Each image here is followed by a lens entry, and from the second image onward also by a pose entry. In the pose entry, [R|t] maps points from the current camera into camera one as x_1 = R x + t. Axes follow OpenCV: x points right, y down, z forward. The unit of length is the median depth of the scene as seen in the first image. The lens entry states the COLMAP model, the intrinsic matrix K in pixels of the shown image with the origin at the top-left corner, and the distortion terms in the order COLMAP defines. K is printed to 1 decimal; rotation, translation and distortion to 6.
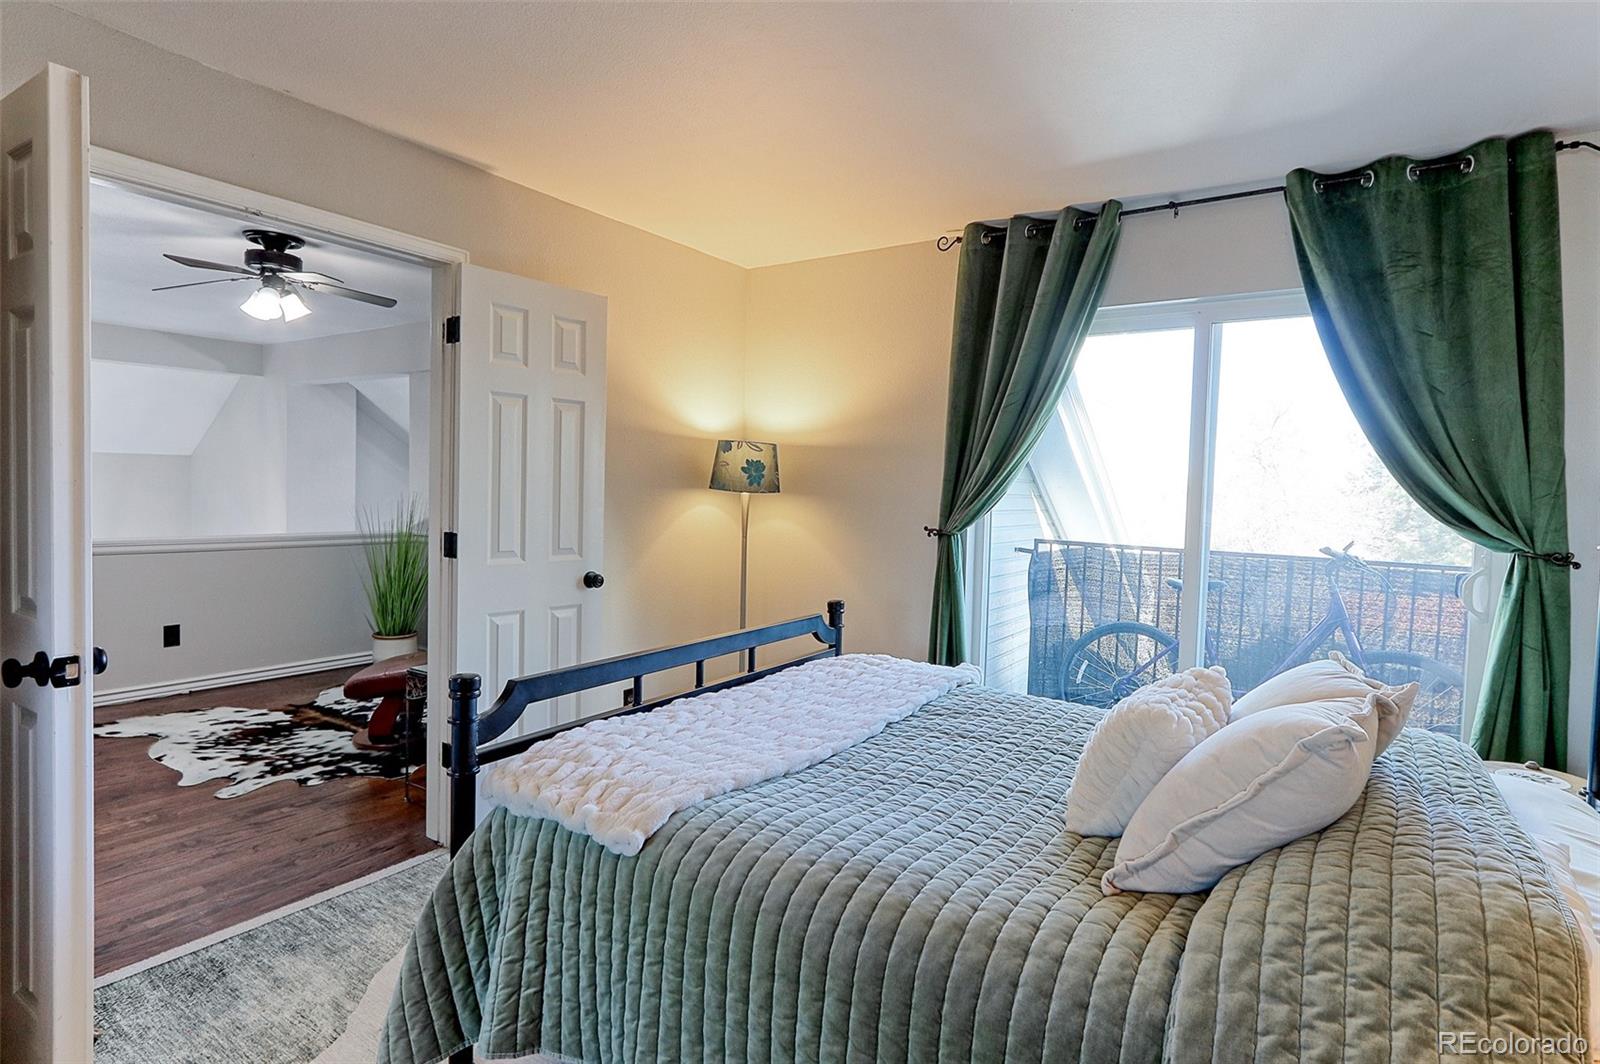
lens RADIAL K [[816.6, 0, 815.1], [0, 816.6, 529.5], [0, 0, 1]] dist [-0.002410, 0.001270]
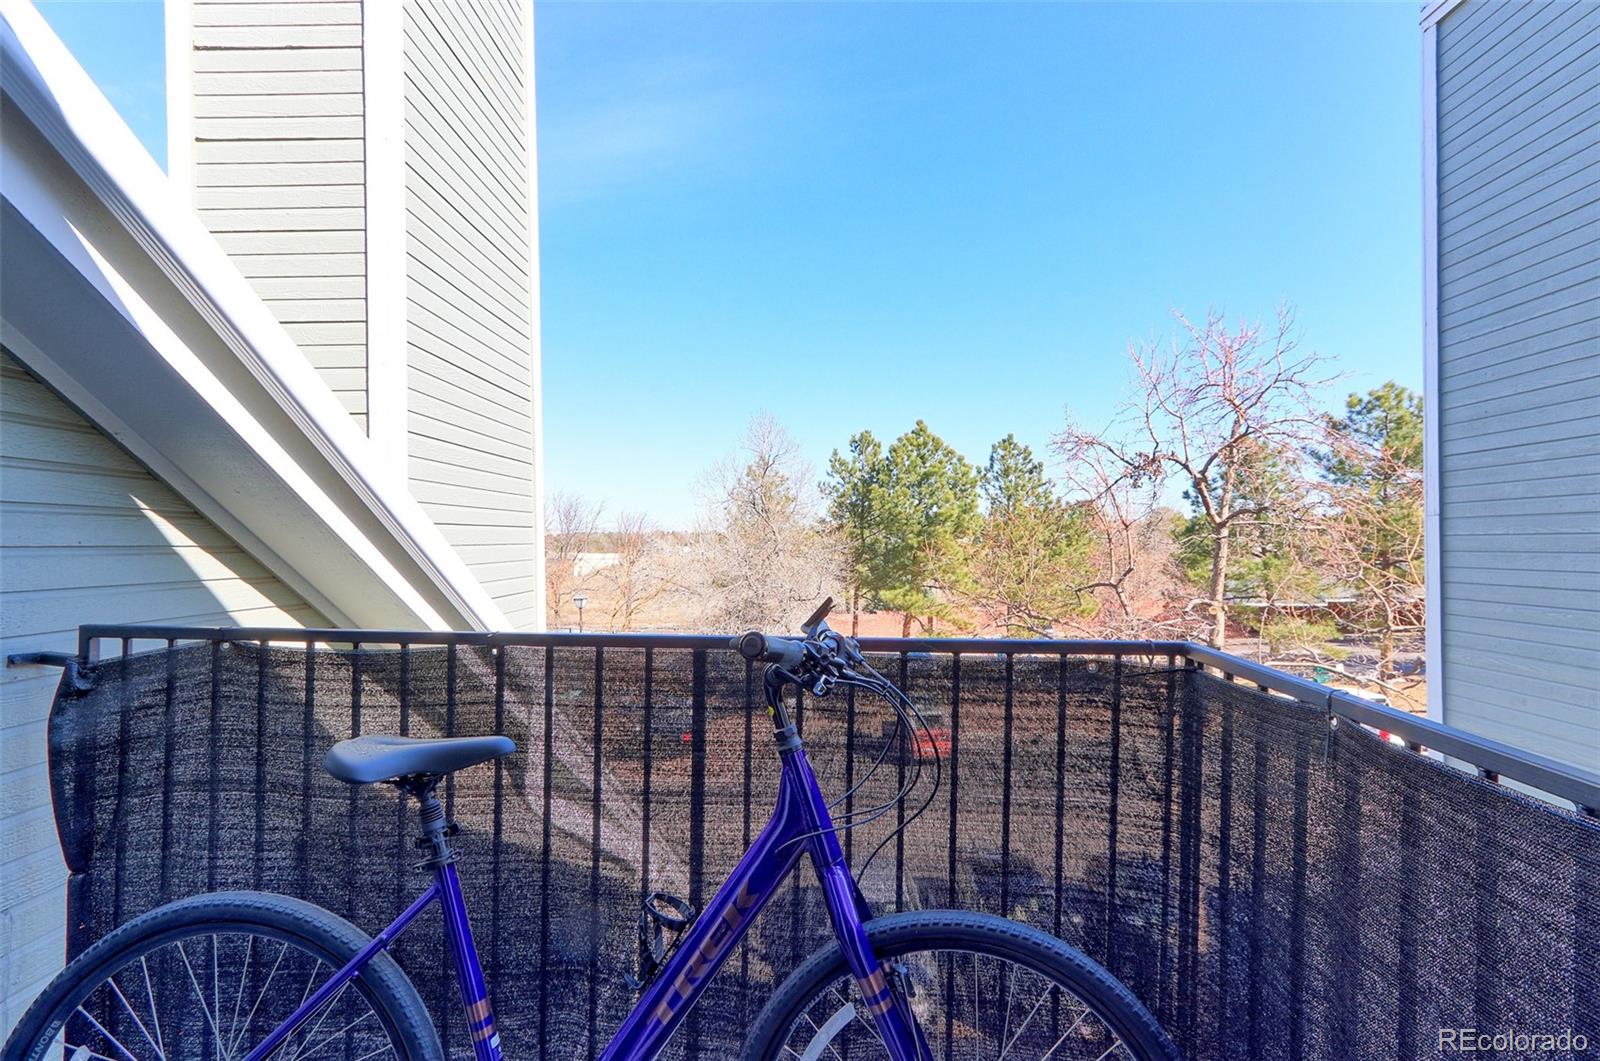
lens RADIAL K [[758.5, 0, 800.6], [0, 758.5, 541.5], [0, 0, 1]] dist [-0.000159, 0.003641]
pose [[0.851910, -0.022469, 0.523205, 0.381795], [0.044868, 0.998537, -0.030173, -0.001109], [-0.521762, 0.049180, 0.851672, 0.580498]]
